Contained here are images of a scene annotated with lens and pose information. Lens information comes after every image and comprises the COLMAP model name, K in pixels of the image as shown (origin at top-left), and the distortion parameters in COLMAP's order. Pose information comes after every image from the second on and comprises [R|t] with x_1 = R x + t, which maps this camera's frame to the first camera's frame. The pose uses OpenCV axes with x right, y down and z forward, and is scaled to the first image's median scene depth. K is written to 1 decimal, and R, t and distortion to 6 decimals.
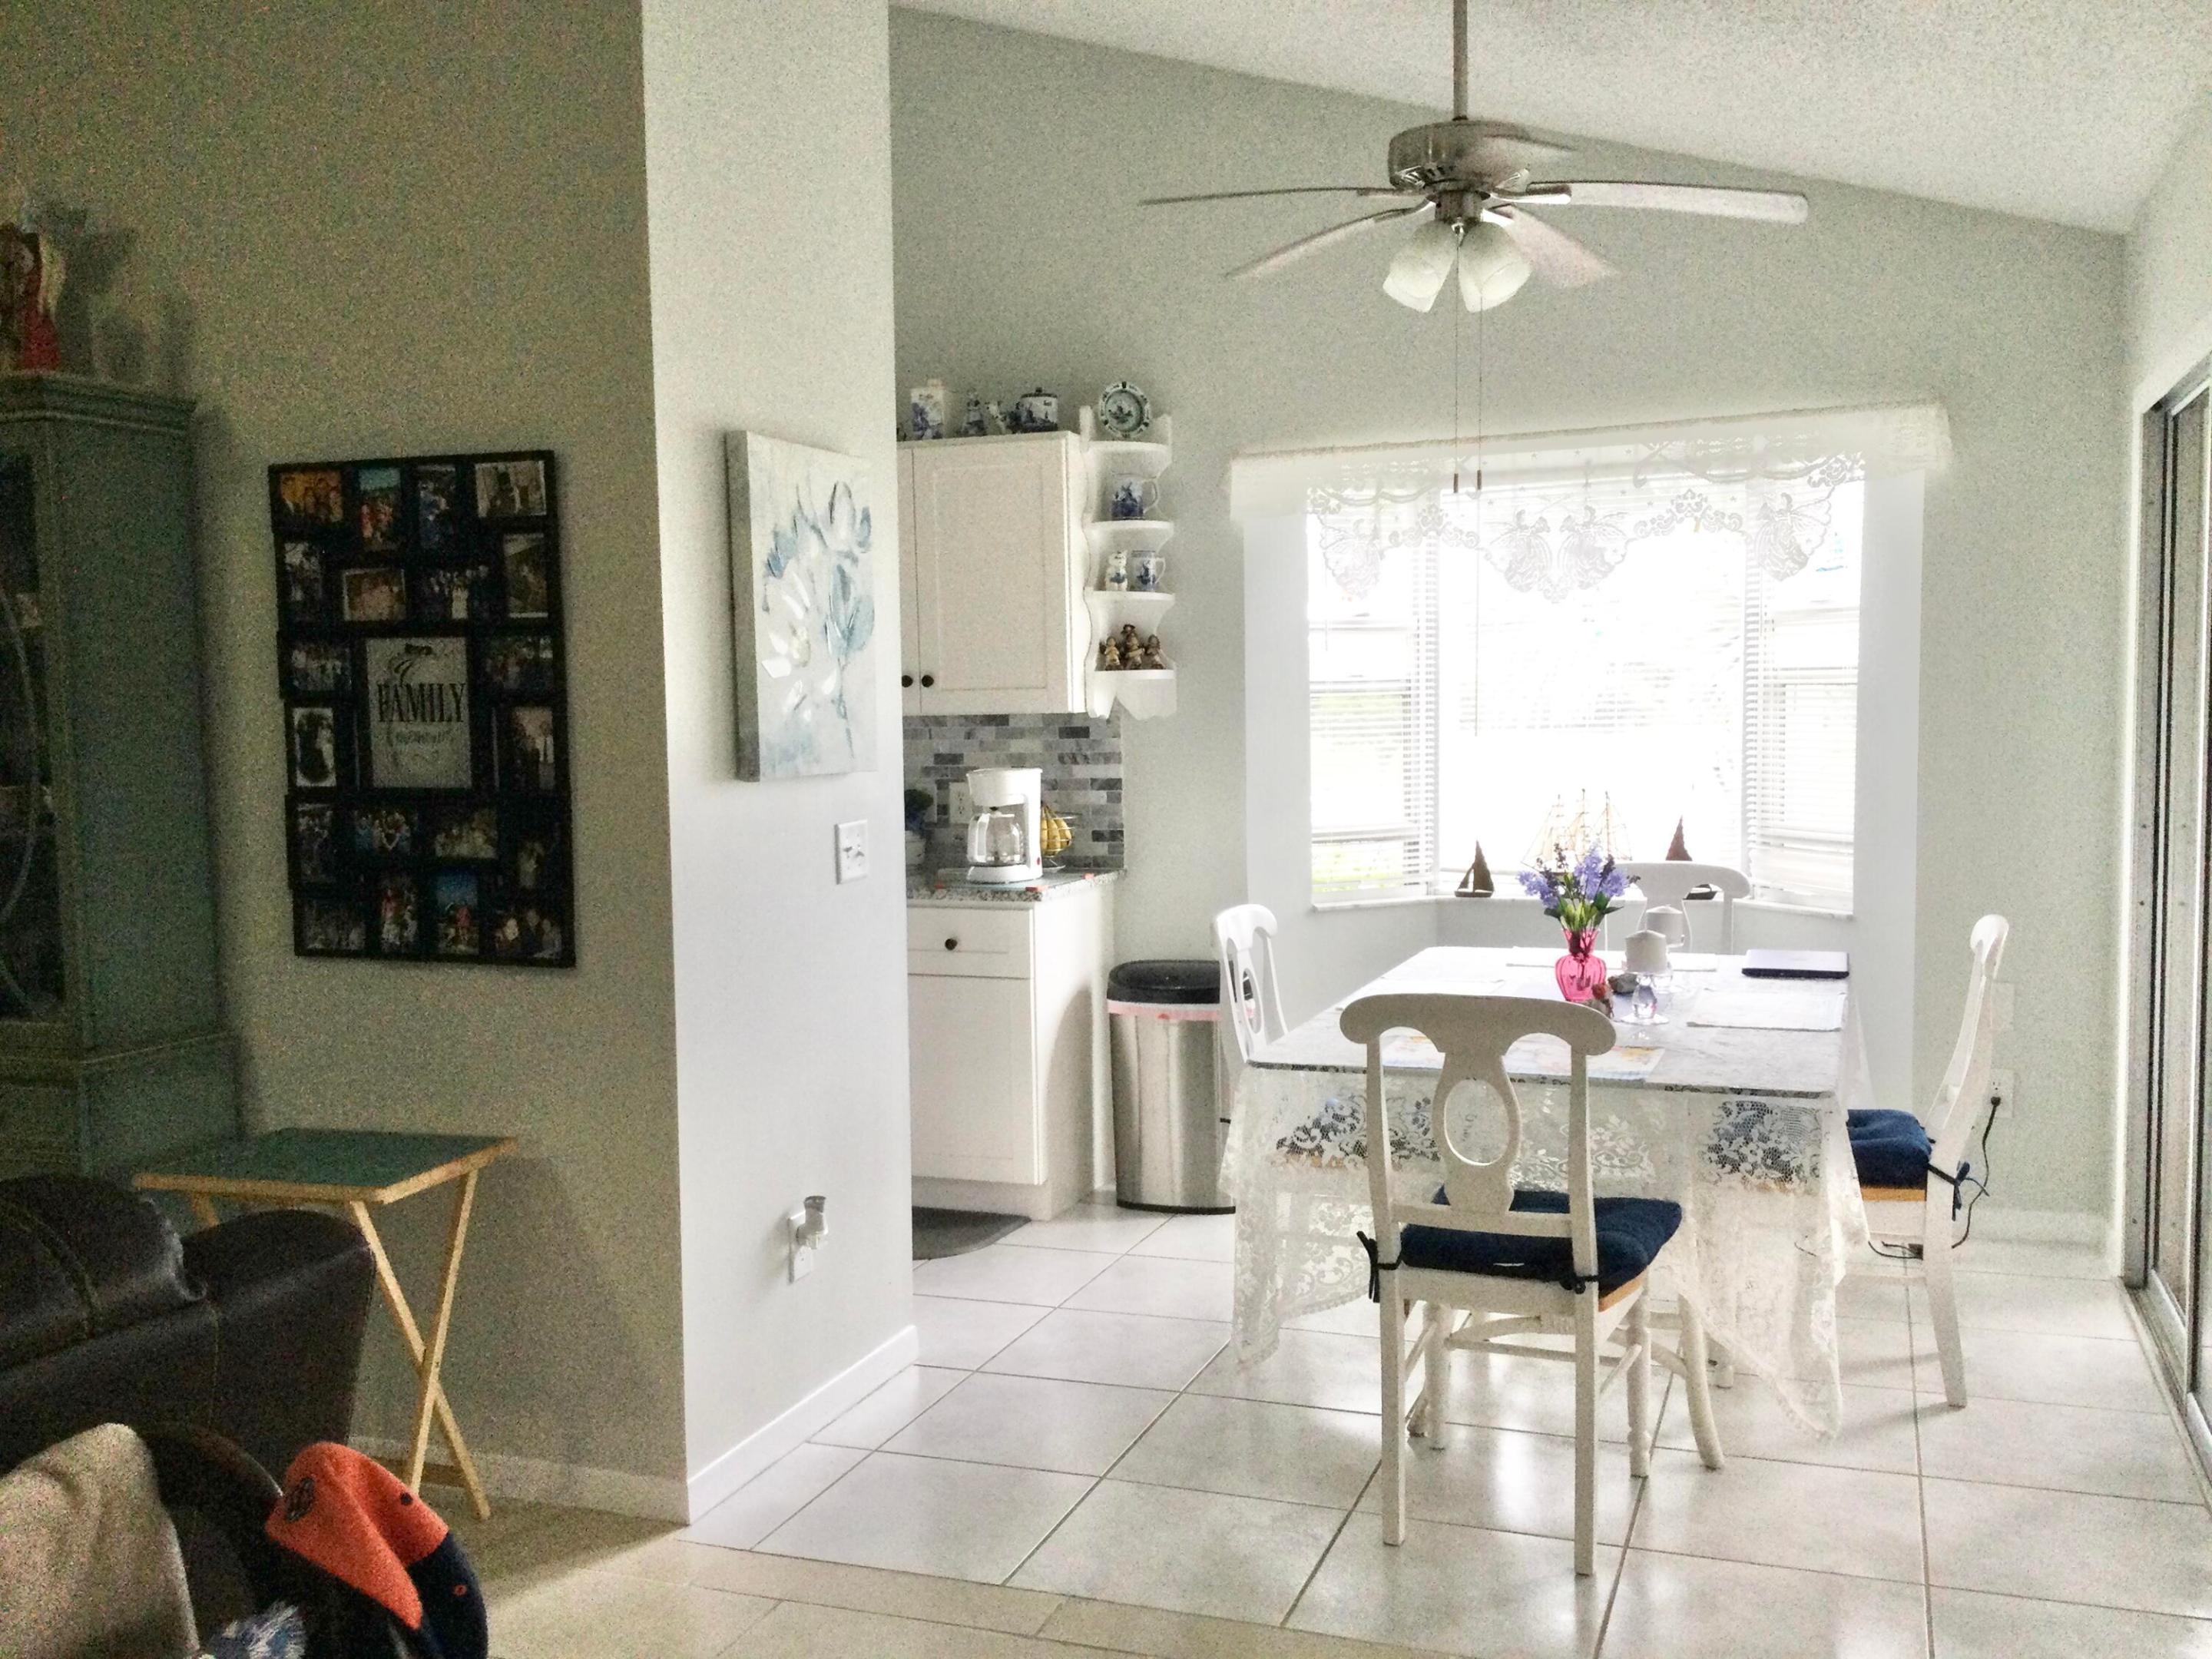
lens RADIAL K [[2009.8, 0, 1117.2], [0, 2009.8, 864.3], [0, 0, 1]] dist [0.119102, -0.227105]
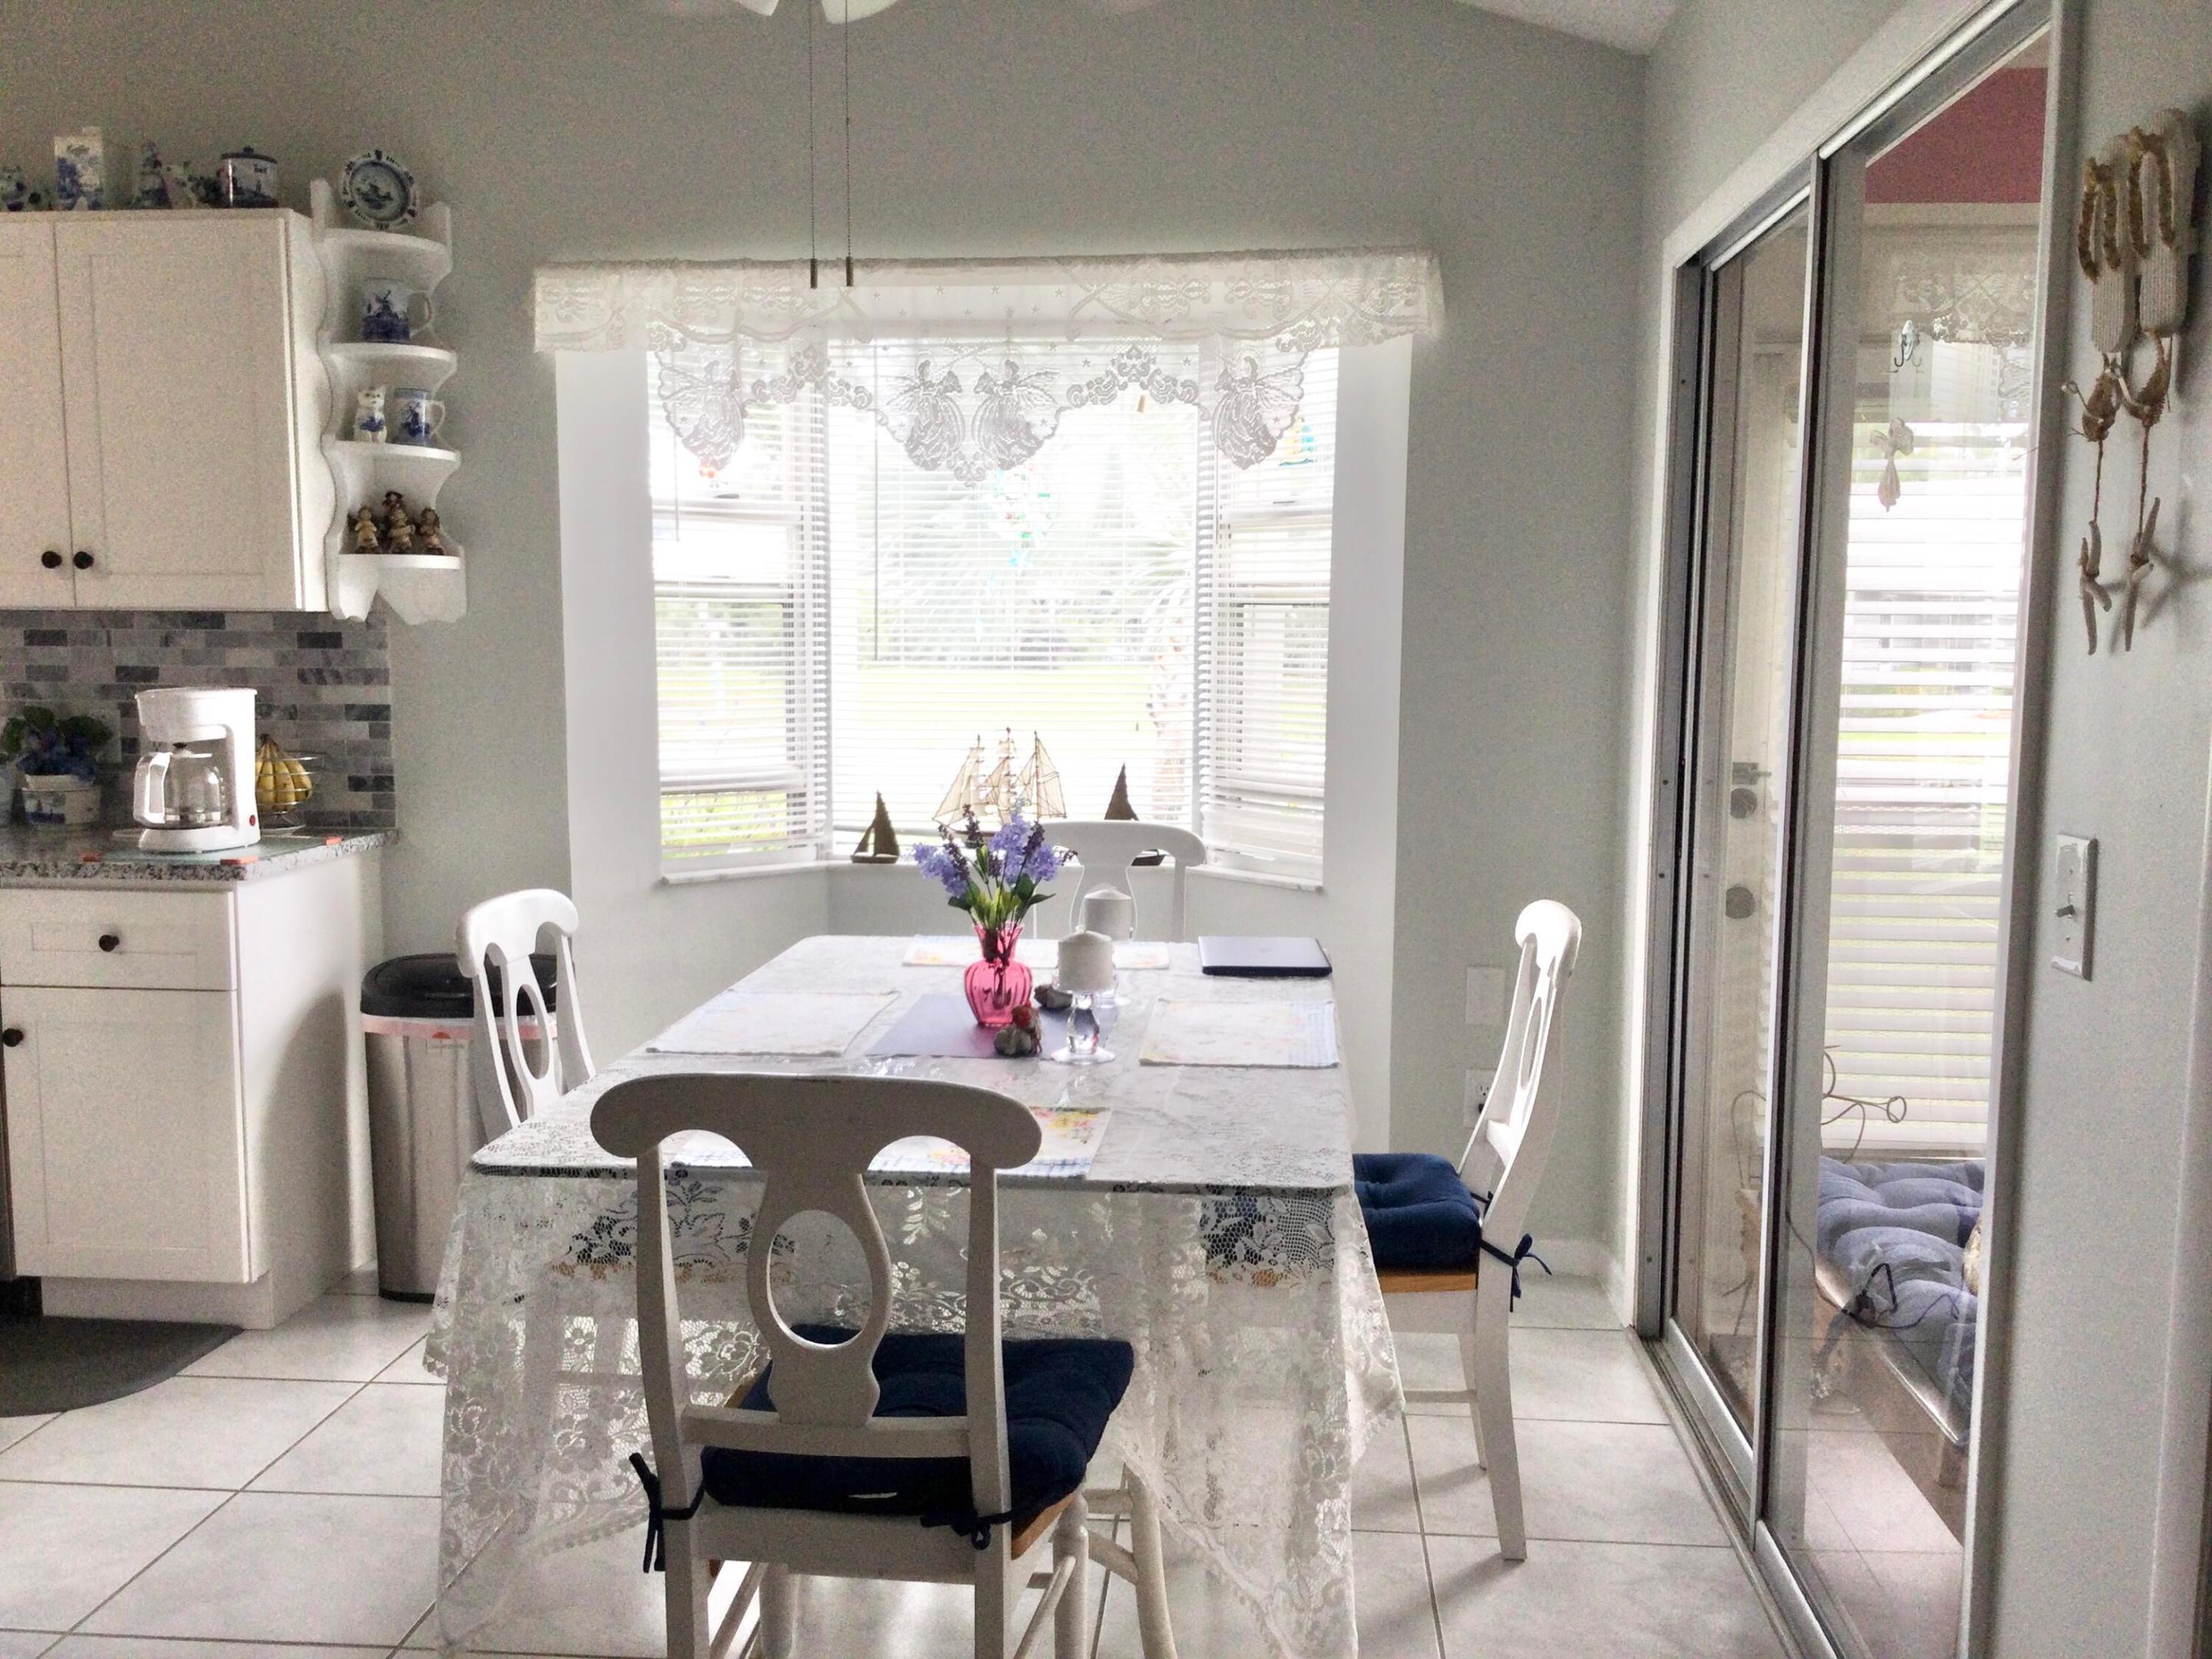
lens RADIAL K [[1991.0, 0, 1116.7], [0, 1991.0, 875.1], [0, 0, 1]] dist [0.133206, -0.269978]
pose [[0.962529, -0.009949, 0.270997, 0.060679], [-0.000878, 0.999207, 0.039802, -0.011117], [-0.271178, -0.038549, 0.961757, 0.238501]]
